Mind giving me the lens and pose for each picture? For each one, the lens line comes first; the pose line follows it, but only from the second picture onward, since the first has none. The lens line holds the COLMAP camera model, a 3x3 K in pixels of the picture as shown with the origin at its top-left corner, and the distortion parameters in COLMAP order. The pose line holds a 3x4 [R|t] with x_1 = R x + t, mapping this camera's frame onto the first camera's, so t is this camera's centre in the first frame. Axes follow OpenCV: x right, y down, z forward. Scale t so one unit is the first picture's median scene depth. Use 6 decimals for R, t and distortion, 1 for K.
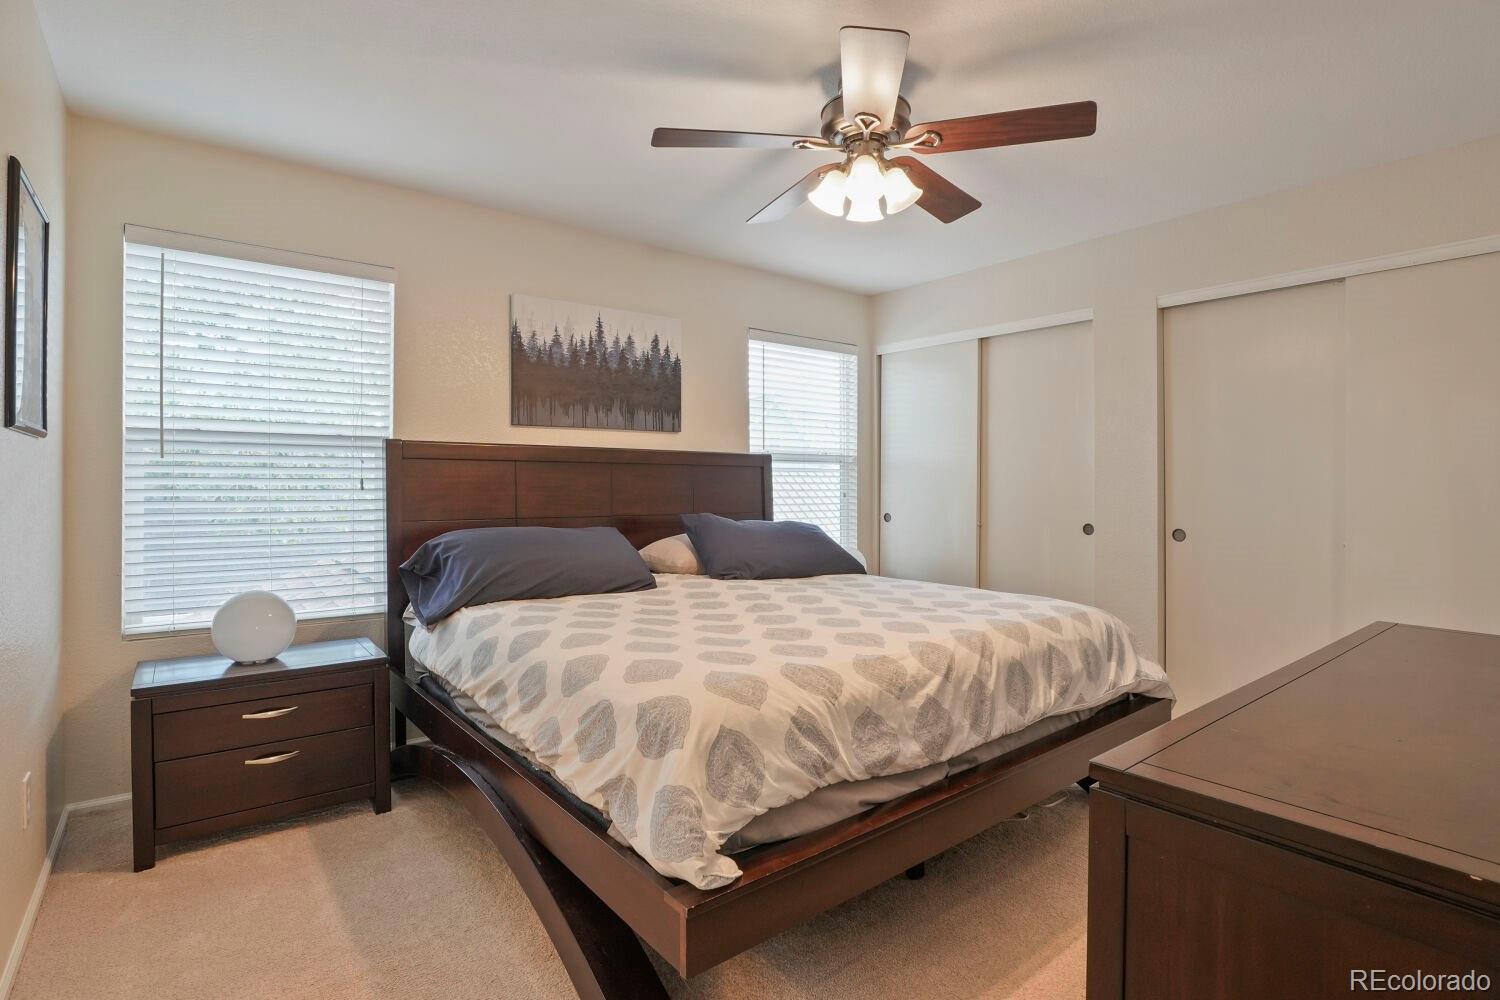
lens RADIAL K [[741.6, 0, 746.5], [0, 741.6, 517.8], [0, 0, 1]] dist [-0.016327, 0.001065]
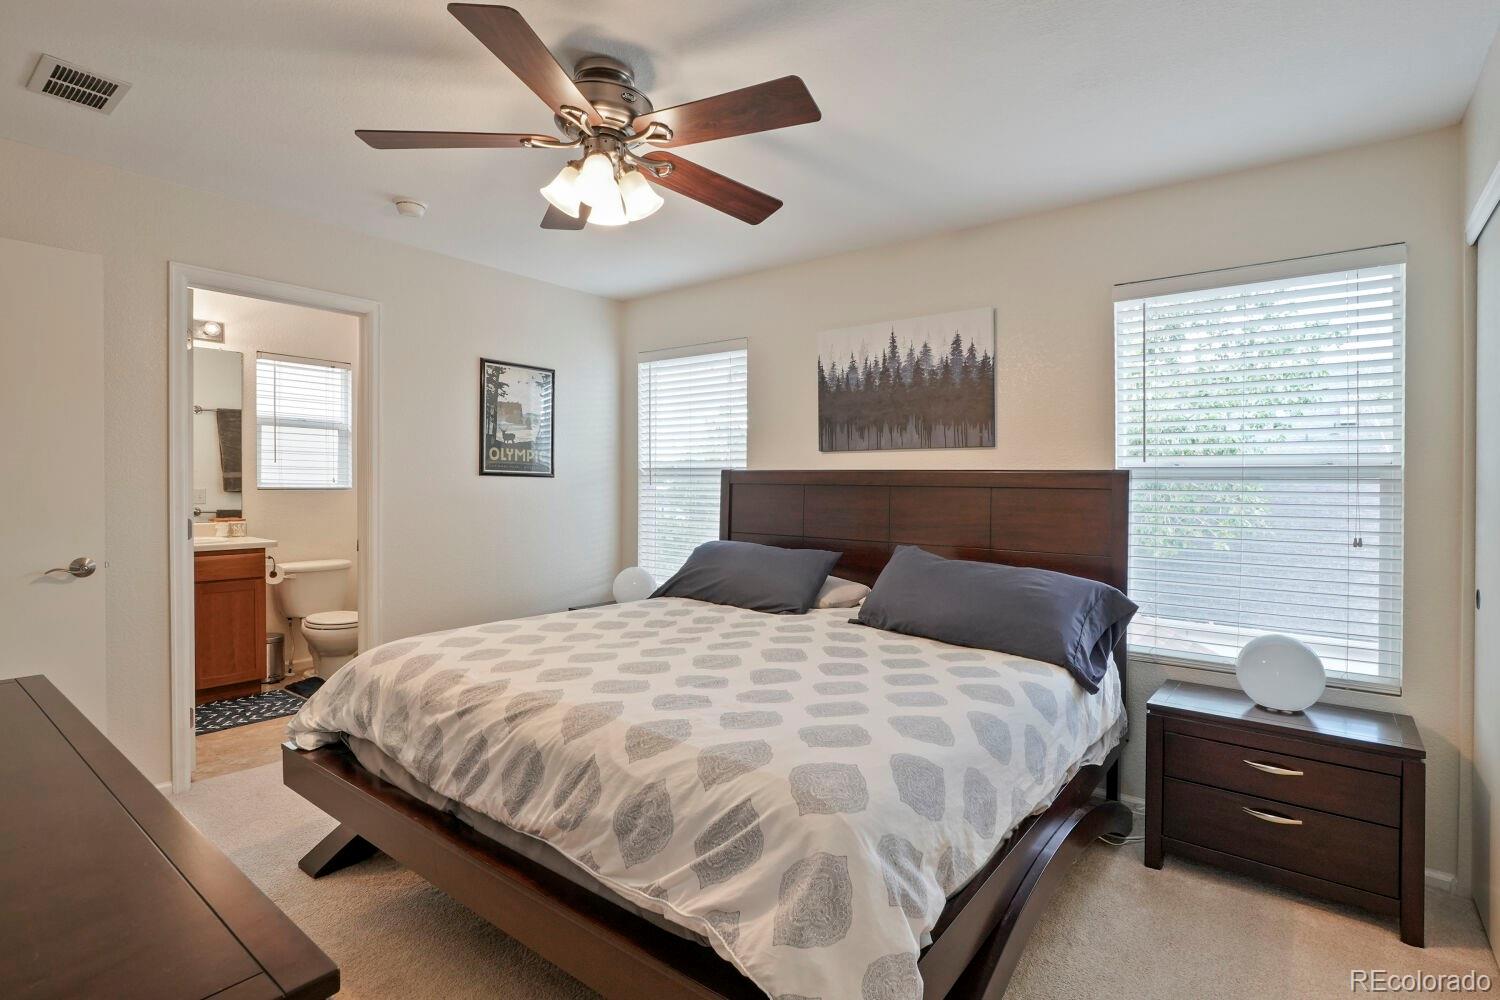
lens RADIAL K [[723.8, 0, 750.0], [0, 723.8, 500.0], [0, 0, 1]] dist [0.000916, -0.000016]
pose [[0.252907, -0.002279, -0.967488, 0.634610], [-0.079166, 0.996595, -0.023042, -0.021486], [0.964246, 0.082420, 0.251866, 0.595152]]
